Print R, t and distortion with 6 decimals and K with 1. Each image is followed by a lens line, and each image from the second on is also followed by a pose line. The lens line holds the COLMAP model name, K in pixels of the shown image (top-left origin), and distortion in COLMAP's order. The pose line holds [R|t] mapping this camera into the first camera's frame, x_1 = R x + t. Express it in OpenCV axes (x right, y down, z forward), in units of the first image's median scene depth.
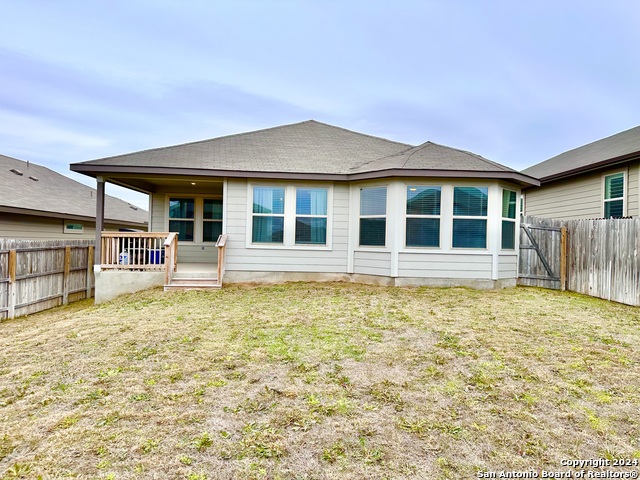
lens RADIAL K [[443.2, 0, 316.8], [0, 443.2, 238.4], [0, 0, 1]] dist [0.074428, -0.092670]
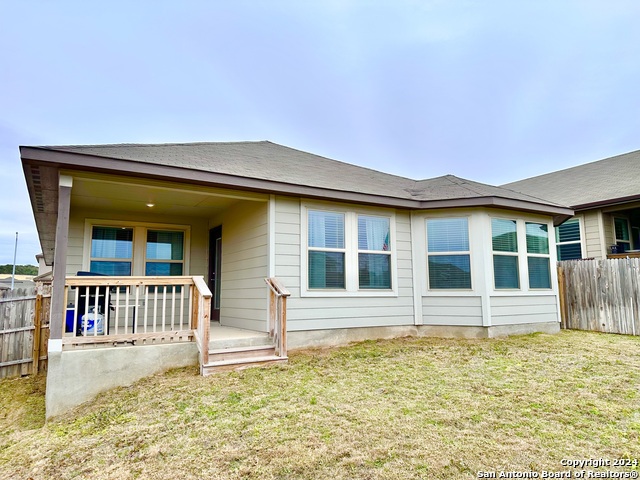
lens RADIAL K [[443.2, 0, 316.4], [0, 443.2, 236.6], [0, 0, 1]] dist [0.074428, -0.092670]
pose [[0.875312, 0.031273, 0.482545, -0.472908], [0.020824, 0.994543, -0.102228, -0.000676], [-0.483109, 0.099530, 0.869885, 0.379261]]
